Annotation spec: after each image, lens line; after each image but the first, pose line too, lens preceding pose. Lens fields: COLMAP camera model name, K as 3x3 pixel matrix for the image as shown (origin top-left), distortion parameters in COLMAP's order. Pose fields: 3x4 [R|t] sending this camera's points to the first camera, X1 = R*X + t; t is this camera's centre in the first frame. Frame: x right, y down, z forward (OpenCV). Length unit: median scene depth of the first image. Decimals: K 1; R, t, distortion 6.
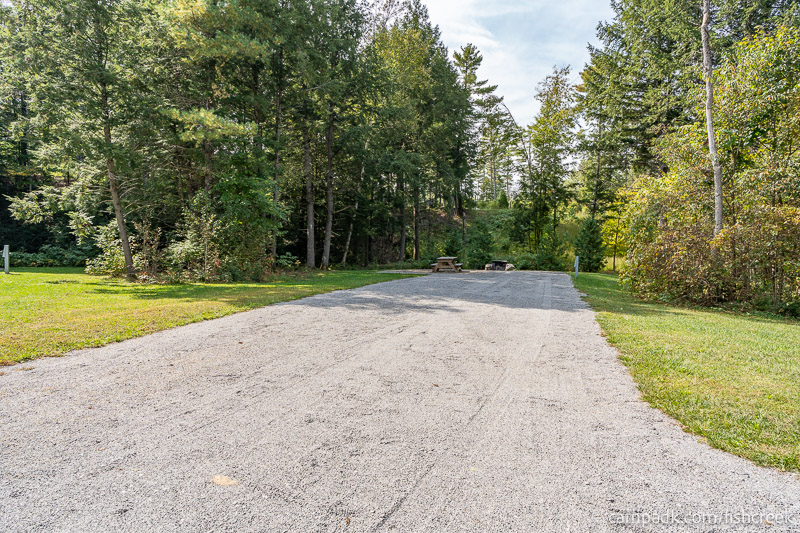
lens RADIAL K [[548.0, 0, 399.2], [0, 548.0, 263.9], [0, 0, 1]] dist [0.002677, 0.000353]
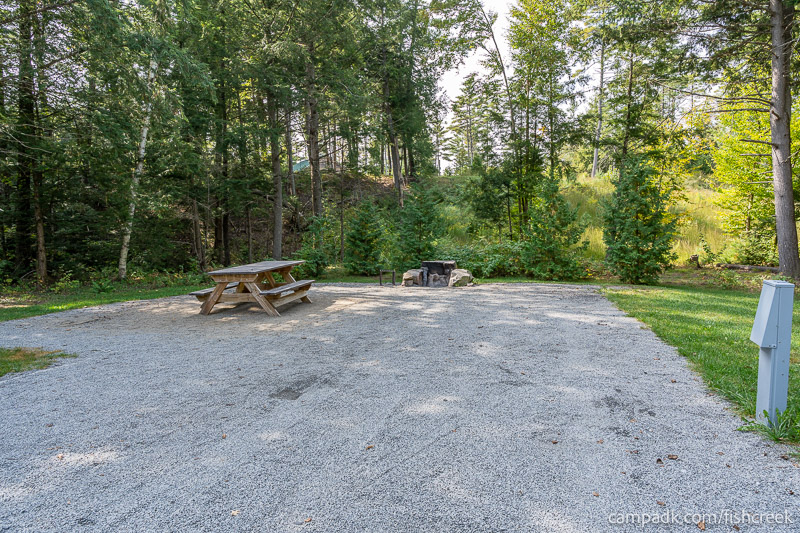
lens RADIAL K [[548.0, 0, 400.4], [0, 548.0, 267.4], [0, 0, 1]] dist [0.002677, 0.000353]
pose [[0.999280, -0.027360, 0.026268, 0.112331], [0.026392, 0.998985, 0.036505, -0.014099], [-0.027240, -0.035786, 0.998988, 0.449374]]
